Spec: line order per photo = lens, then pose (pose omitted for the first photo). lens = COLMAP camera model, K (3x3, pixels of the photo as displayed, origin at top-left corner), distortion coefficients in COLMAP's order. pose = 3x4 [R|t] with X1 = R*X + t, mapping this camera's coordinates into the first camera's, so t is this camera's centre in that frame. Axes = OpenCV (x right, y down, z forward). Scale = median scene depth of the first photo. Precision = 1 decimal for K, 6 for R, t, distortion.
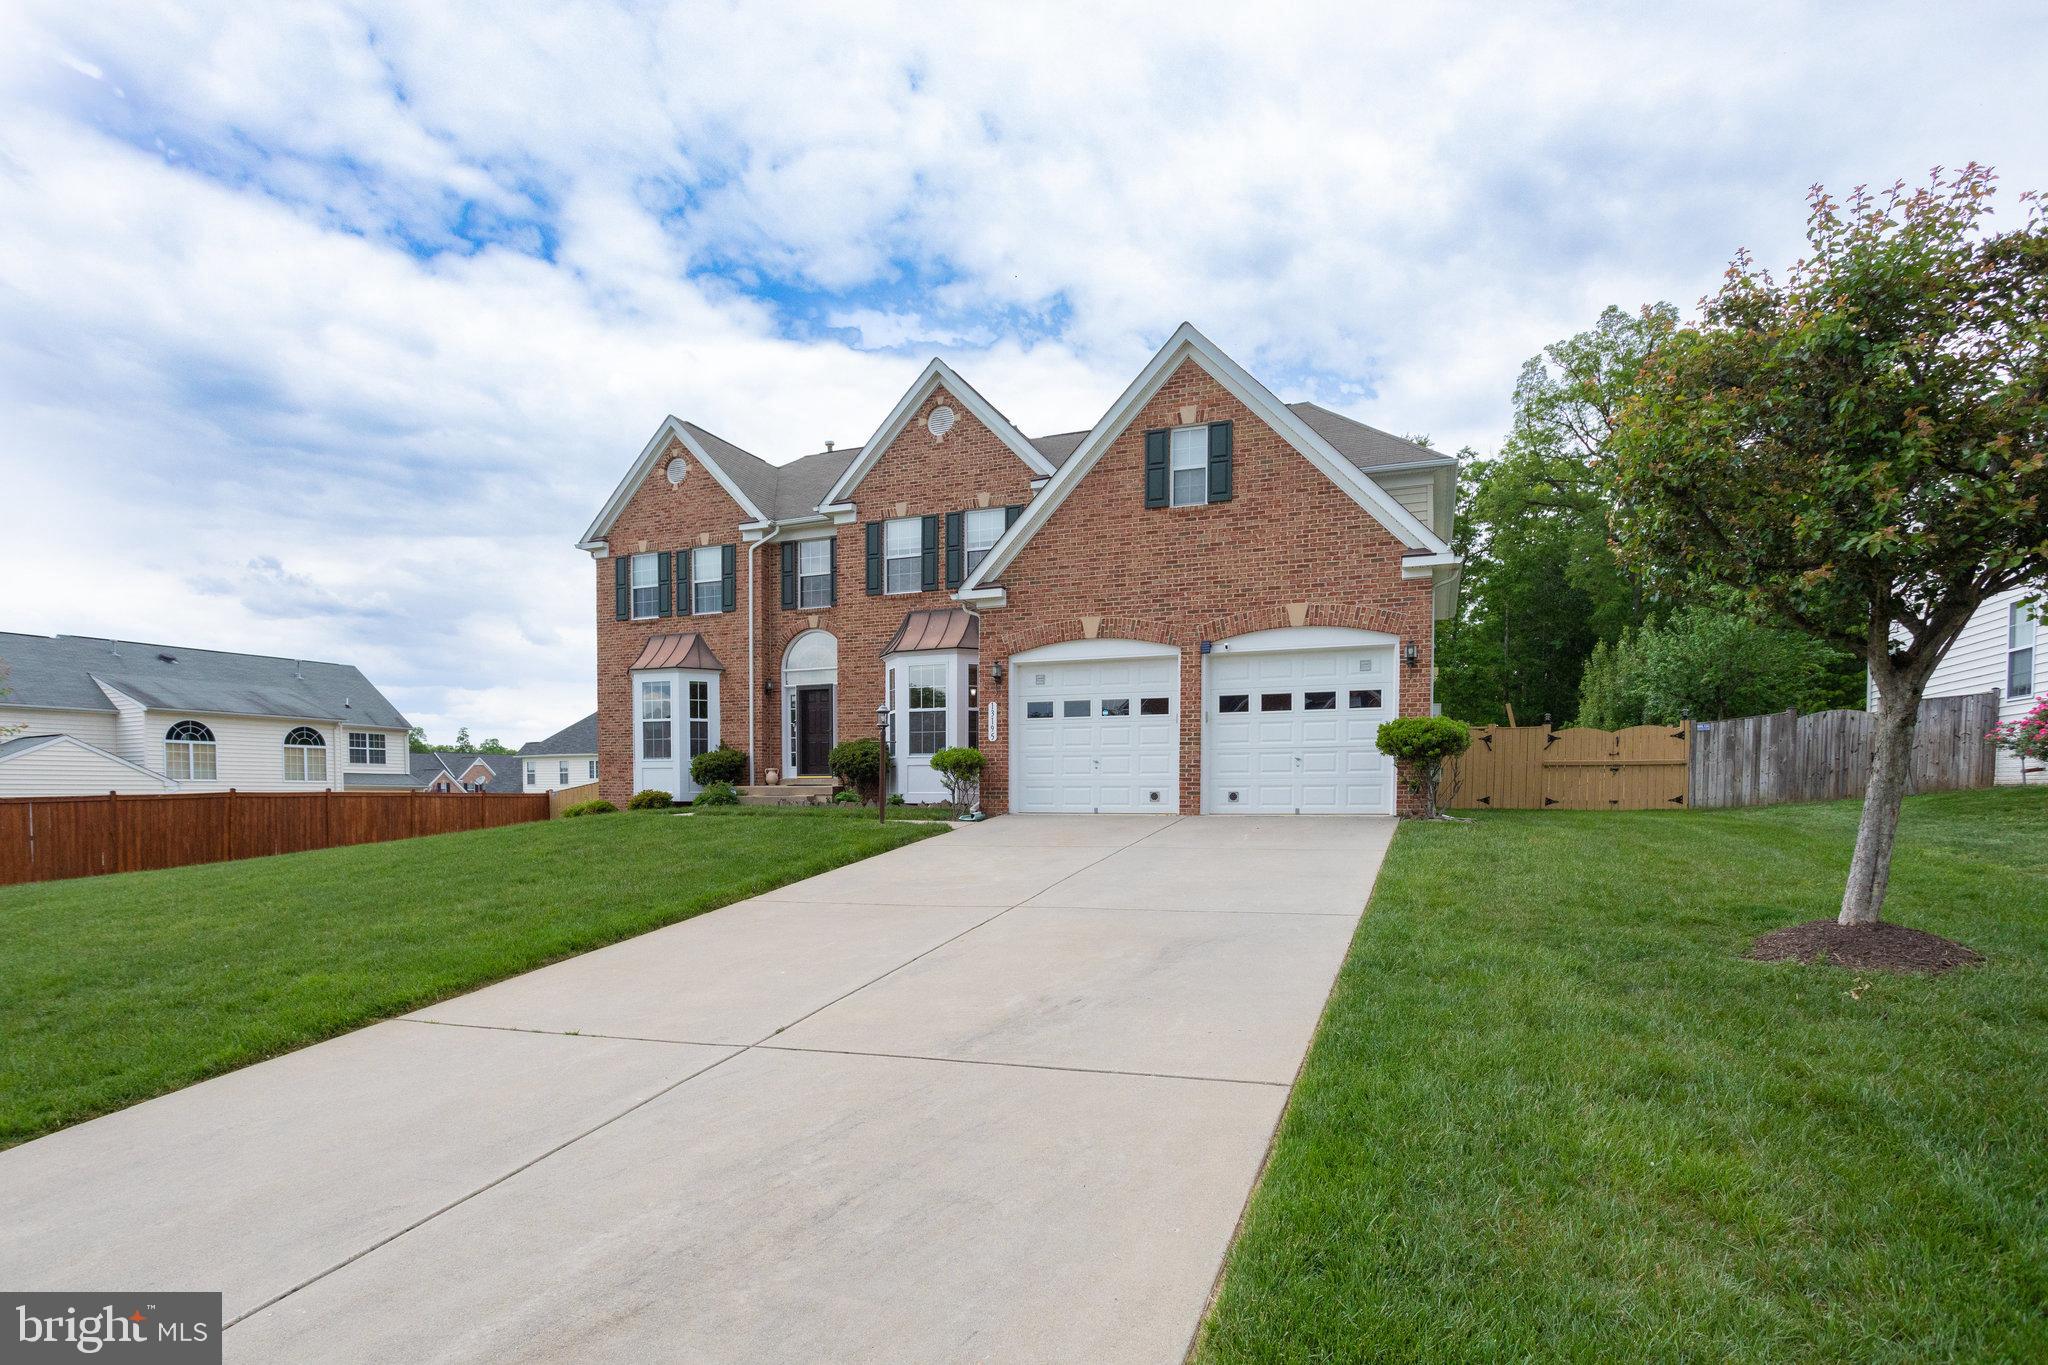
lens RADIAL K [[990.9, 0, 1068.0], [0, 990.9, 814.0], [0, 0, 1]] dist [-0.003308, -0.000016]
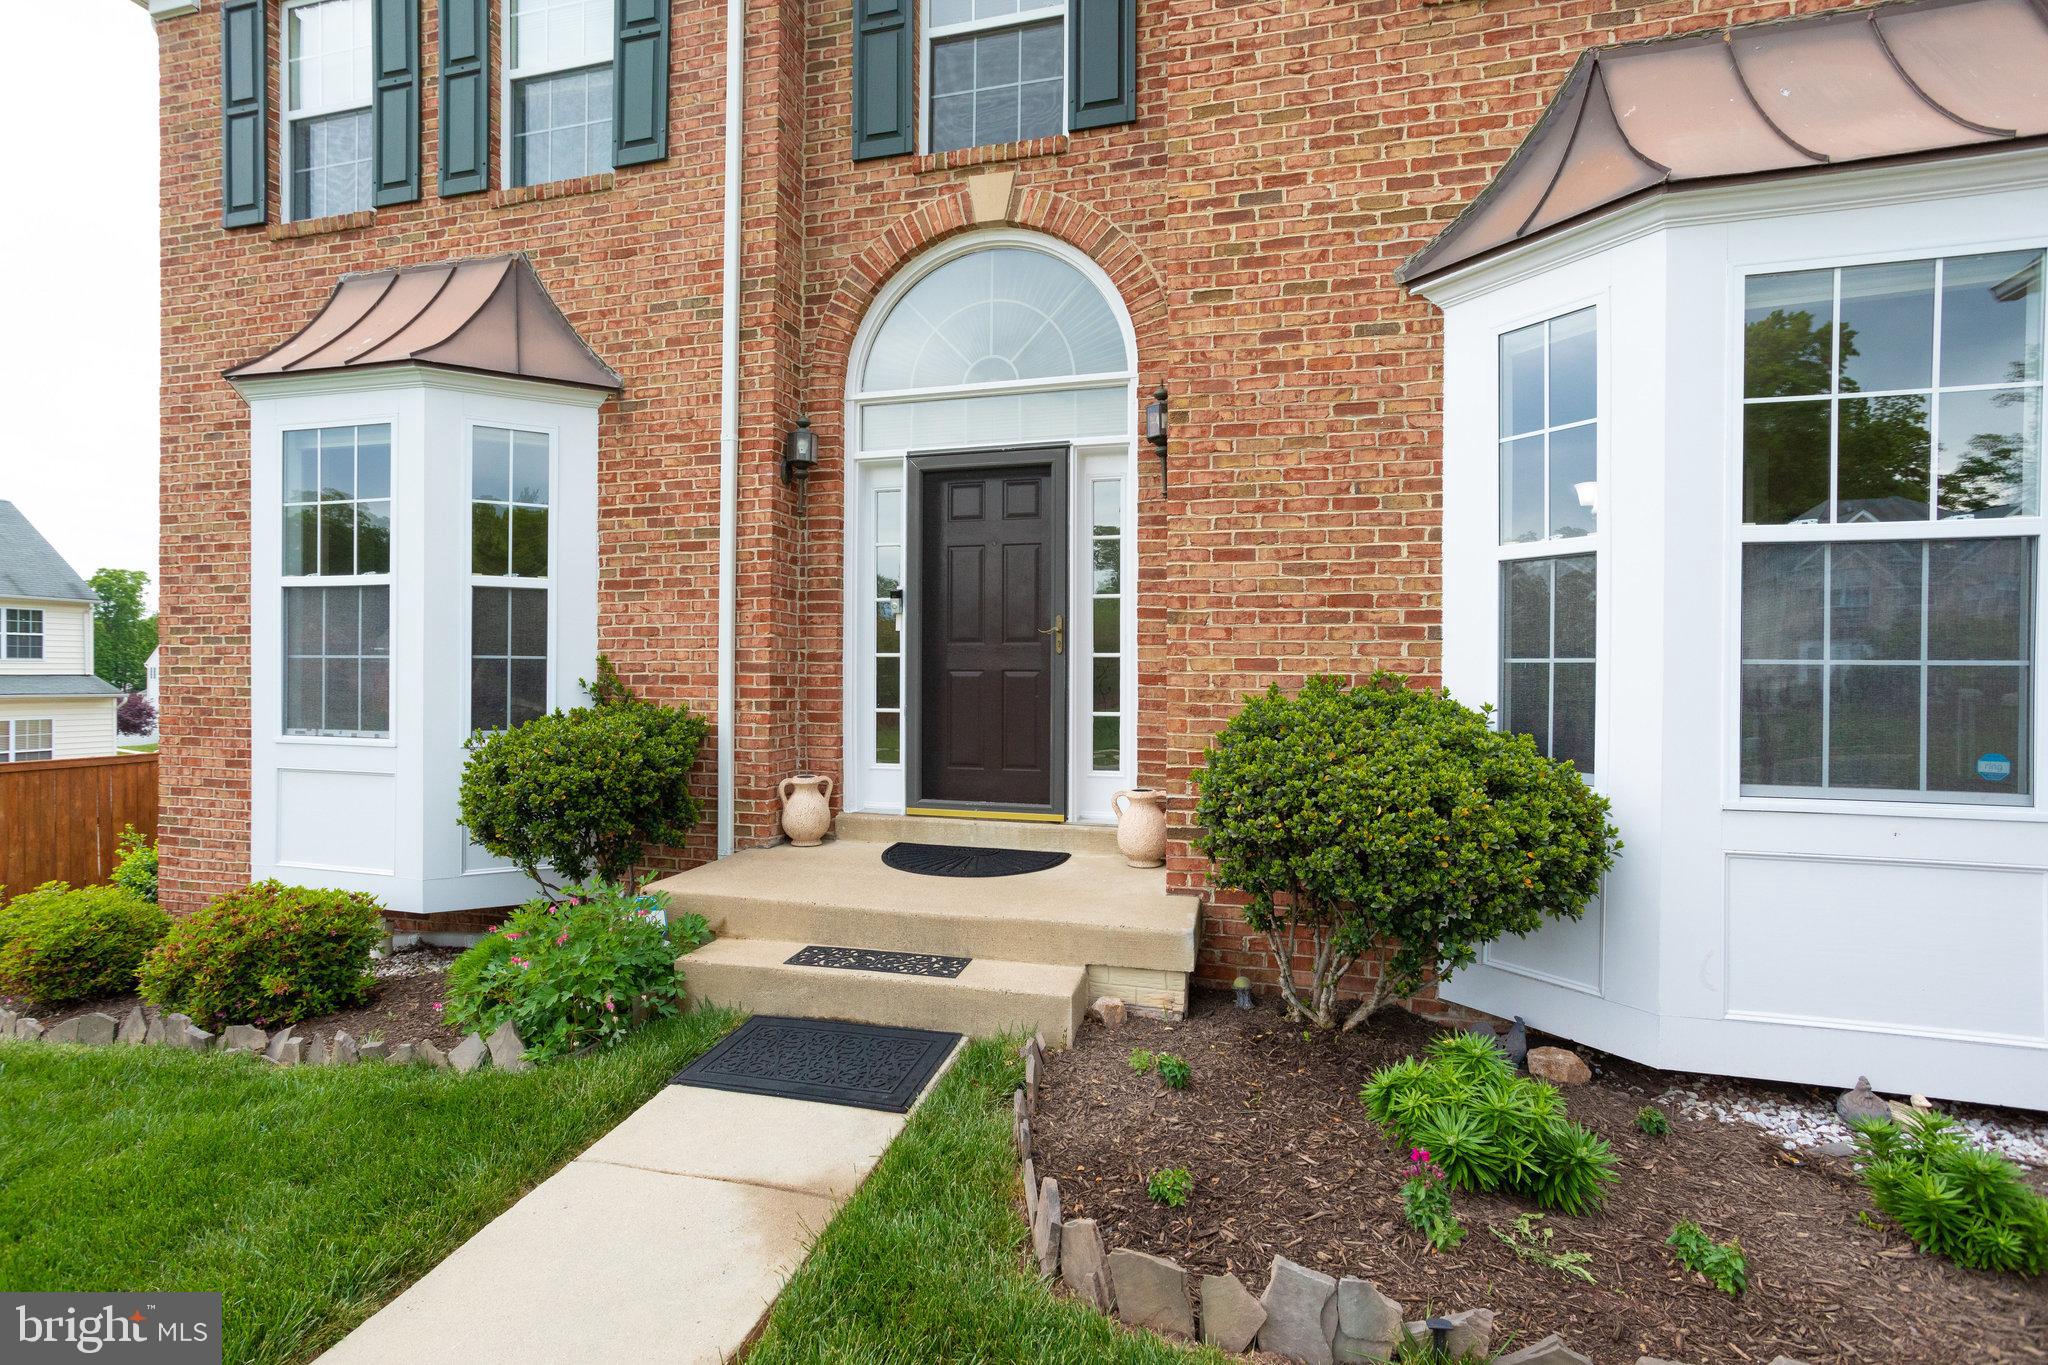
lens RADIAL K [[968.9, 0, 1024.0], [0, 968.9, 682.5], [0, 0, 1]] dist [-0.040770, 0.031021]
pose [[0.996357, 0.009346, 0.084767, -0.275169], [-0.007736, 0.999784, -0.019305, -0.068450], [-0.084929, 0.018579, 0.996214, 0.779754]]
